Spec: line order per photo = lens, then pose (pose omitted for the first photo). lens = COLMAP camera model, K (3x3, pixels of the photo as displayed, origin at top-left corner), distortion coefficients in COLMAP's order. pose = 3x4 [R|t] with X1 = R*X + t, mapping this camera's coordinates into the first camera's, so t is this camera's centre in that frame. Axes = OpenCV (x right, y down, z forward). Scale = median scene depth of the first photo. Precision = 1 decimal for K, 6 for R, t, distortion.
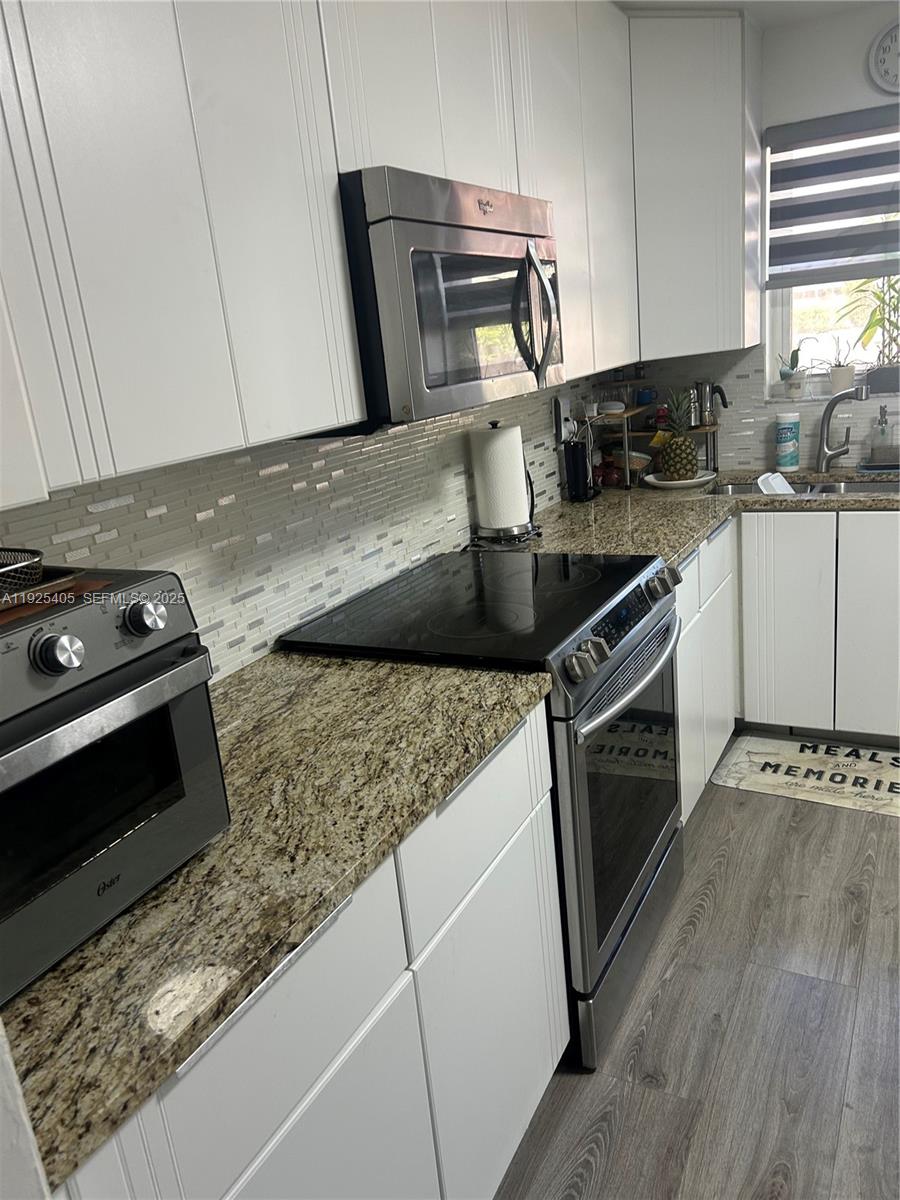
lens RADIAL K [[913.0, 0, 468.1], [0, 913.0, 600.6], [0, 0, 1]] dist [0.062511, -0.073881]
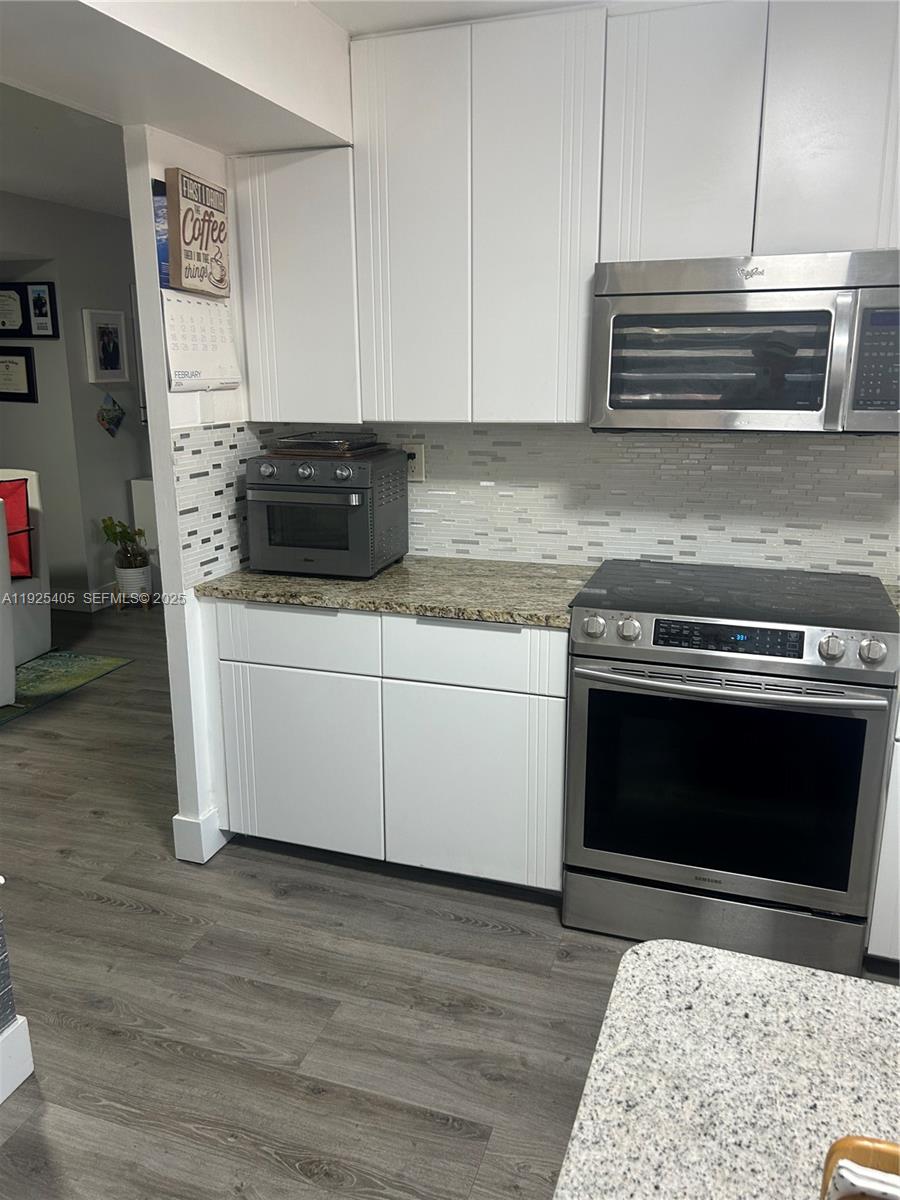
lens RADIAL K [[906.6, 0, 443.0], [0, 906.6, 597.6], [0, 0, 1]] dist [0.068873, -0.067578]
pose [[0.138689, 0.335587, -0.931744, 0.734525], [-0.282016, 0.915265, 0.287674, -0.160087], [0.949332, 0.222870, 0.221579, 0.266269]]
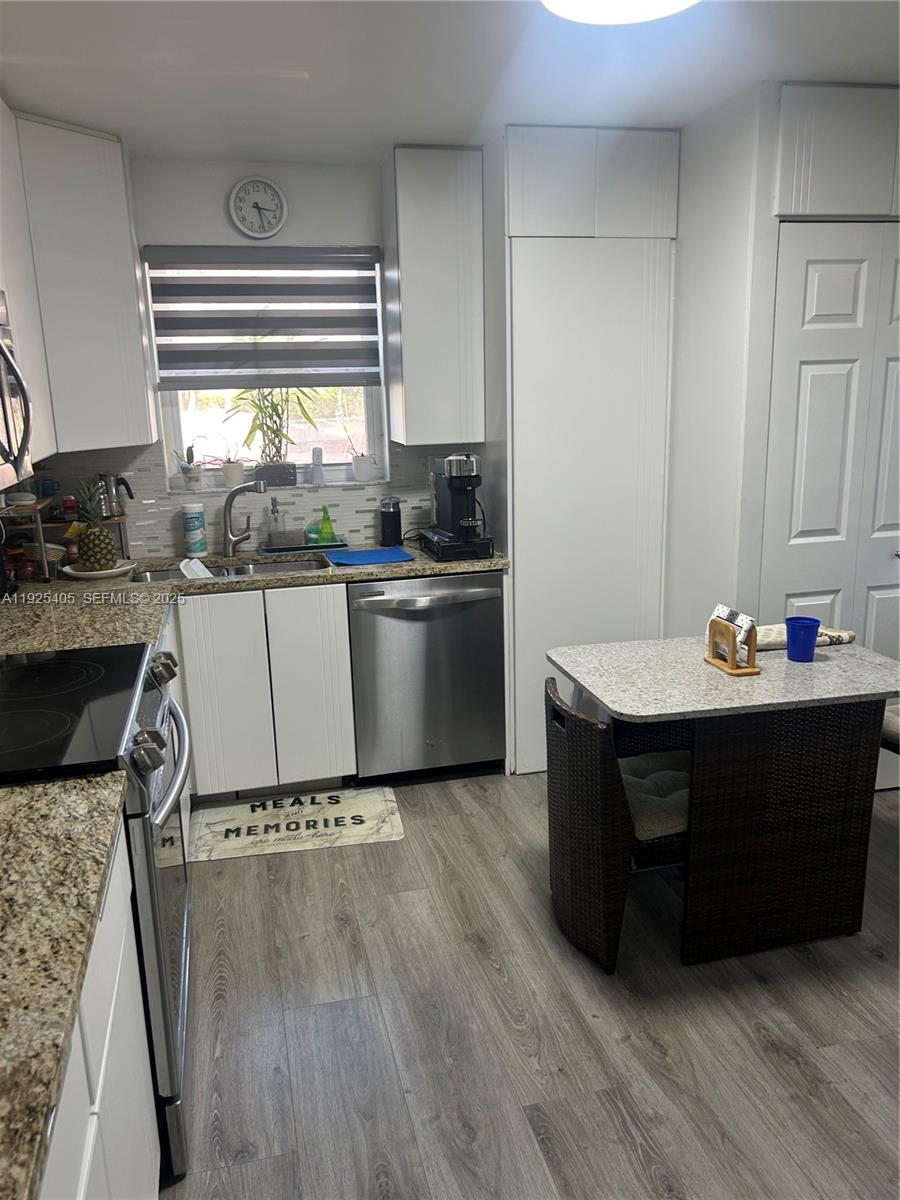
lens RADIAL K [[906.6, 0, 443.0], [0, 906.6, 597.6], [0, 0, 1]] dist [0.068873, -0.067578]
pose [[0.760261, -0.076719, 0.645072, -0.144299], [0.137554, 0.989497, -0.044436, -0.006832], [-0.634888, 0.122515, 0.762829, 0.008069]]
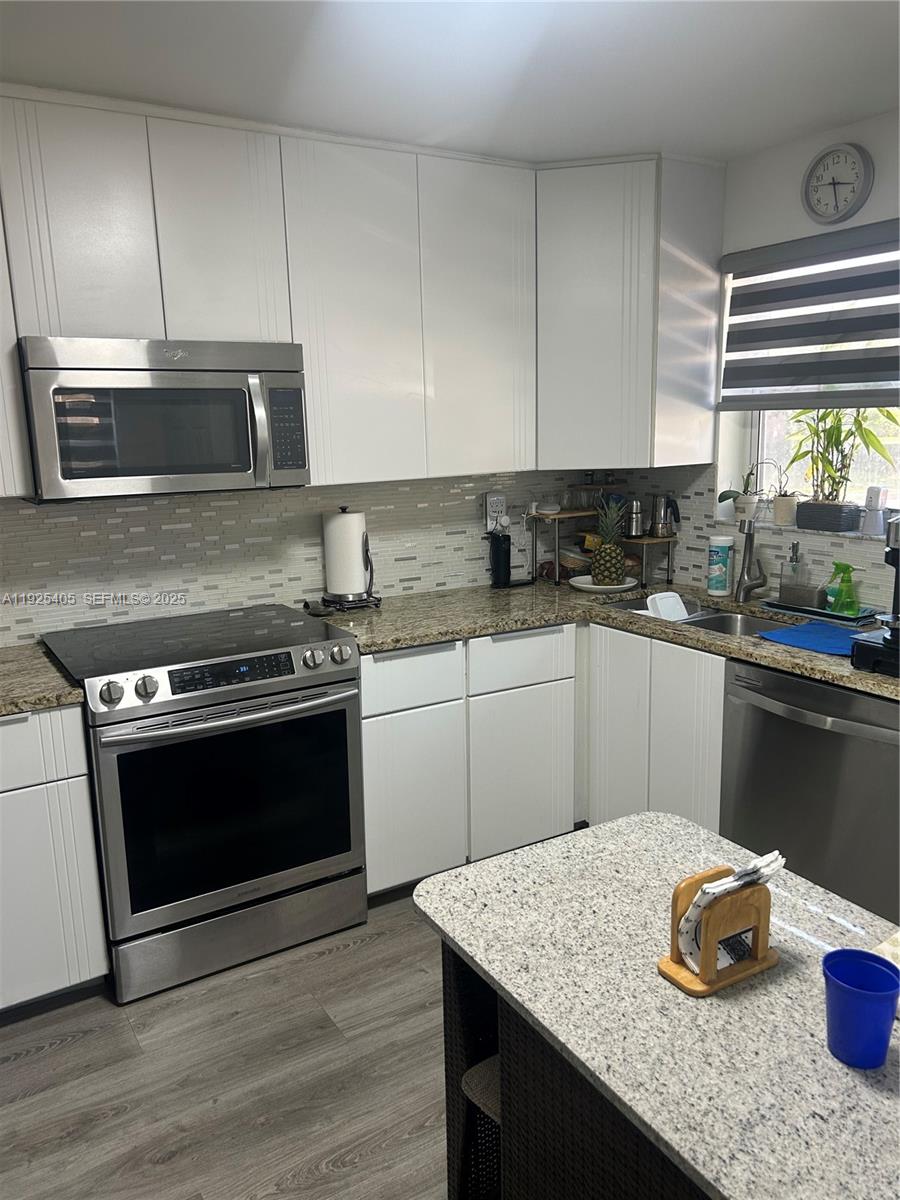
lens RADIAL K [[905.3, 0, 446.2], [0, 905.3, 604.1], [0, 0, 1]] dist [0.055917, -0.068452]
pose [[0.852514, 0.177891, -0.491502, 0.655771], [-0.200332, 0.979702, 0.007110, -0.090863], [0.482791, 0.092403, 0.870847, 0.026386]]
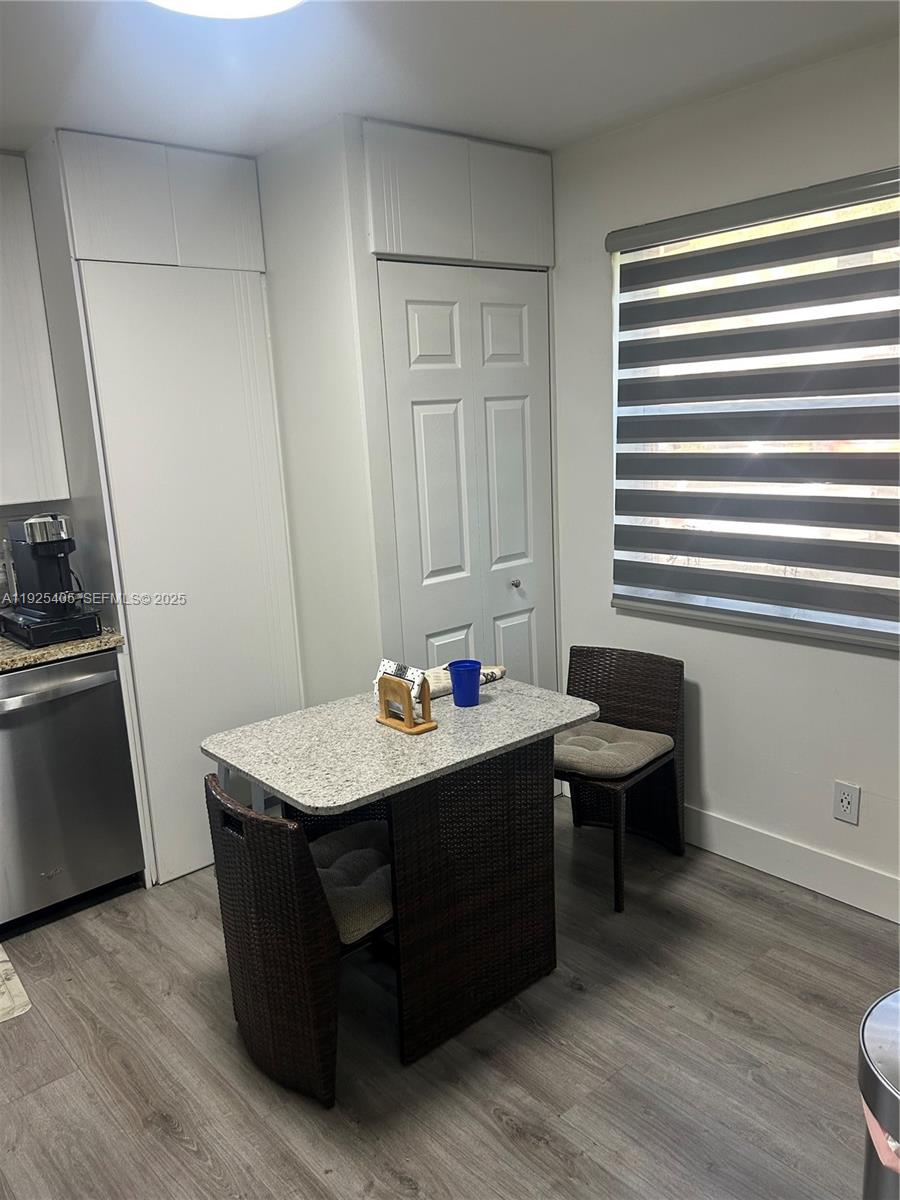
lens RADIAL K [[905.3, 0, 446.2], [0, 905.3, 604.1], [0, 0, 1]] dist [0.055917, -0.068452]
pose [[0.380273, -0.119572, 0.917112, -0.093713], [0.269660, 0.962858, 0.013724, -0.045450], [-0.884690, 0.242089, 0.398392, 0.122384]]
